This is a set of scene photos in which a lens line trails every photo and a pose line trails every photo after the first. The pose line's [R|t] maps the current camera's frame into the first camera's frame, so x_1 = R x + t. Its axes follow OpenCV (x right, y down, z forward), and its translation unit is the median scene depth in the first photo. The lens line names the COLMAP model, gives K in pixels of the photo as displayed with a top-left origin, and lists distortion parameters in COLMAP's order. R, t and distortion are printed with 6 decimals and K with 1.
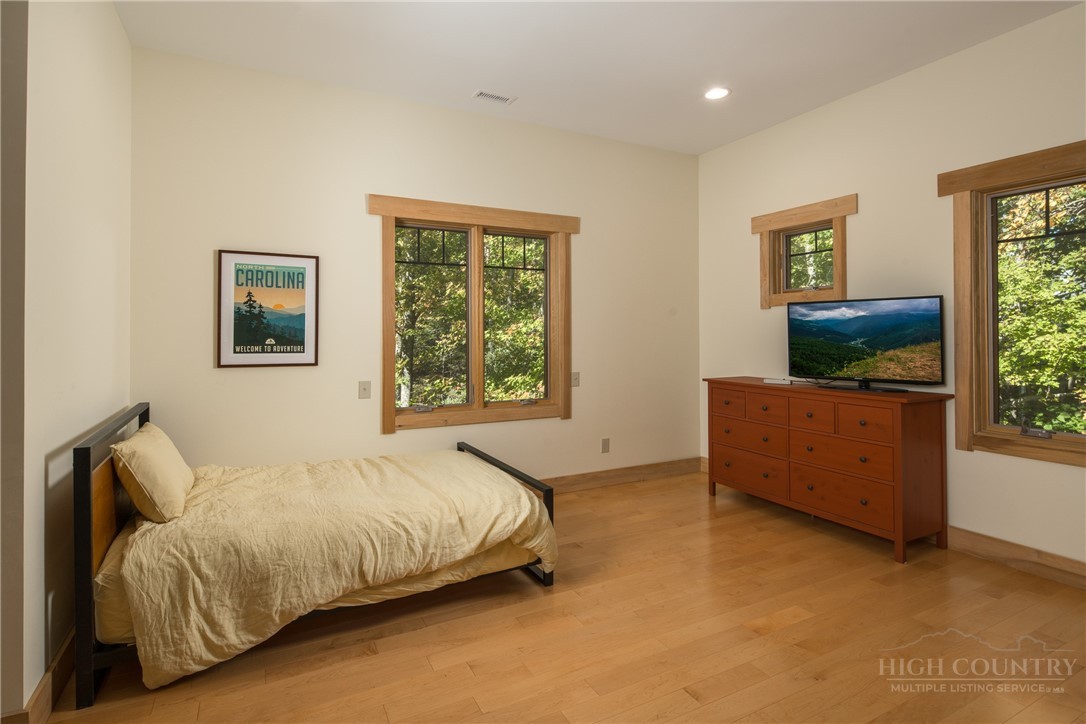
lens RADIAL K [[537.2, 0, 540.4], [0, 537.2, 331.0], [0, 0, 1]] dist [0.001706, 0.000231]
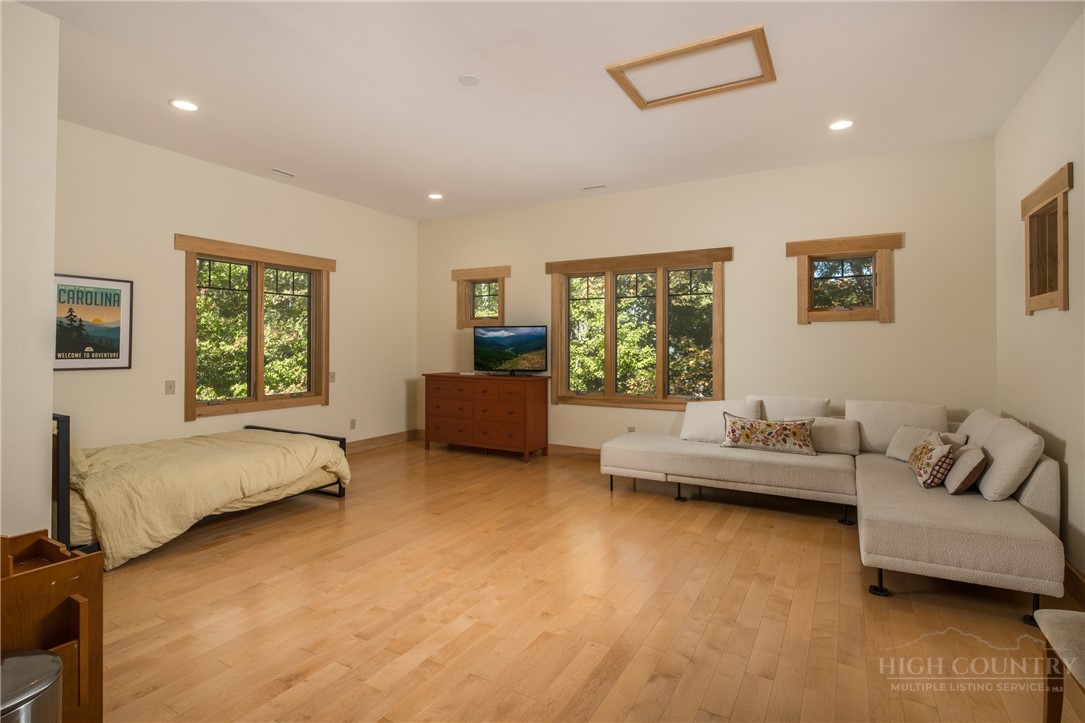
lens RADIAL K [[537.7, 0, 543.0], [0, 537.7, 345.6], [0, 0, 1]] dist [-0.000400, -0.000015]
pose [[0.839352, 0.004284, 0.543571, -0.298382], [-0.008459, 0.999951, 0.005182, -0.003941], [-0.543522, -0.008948, 0.839347, -0.580994]]
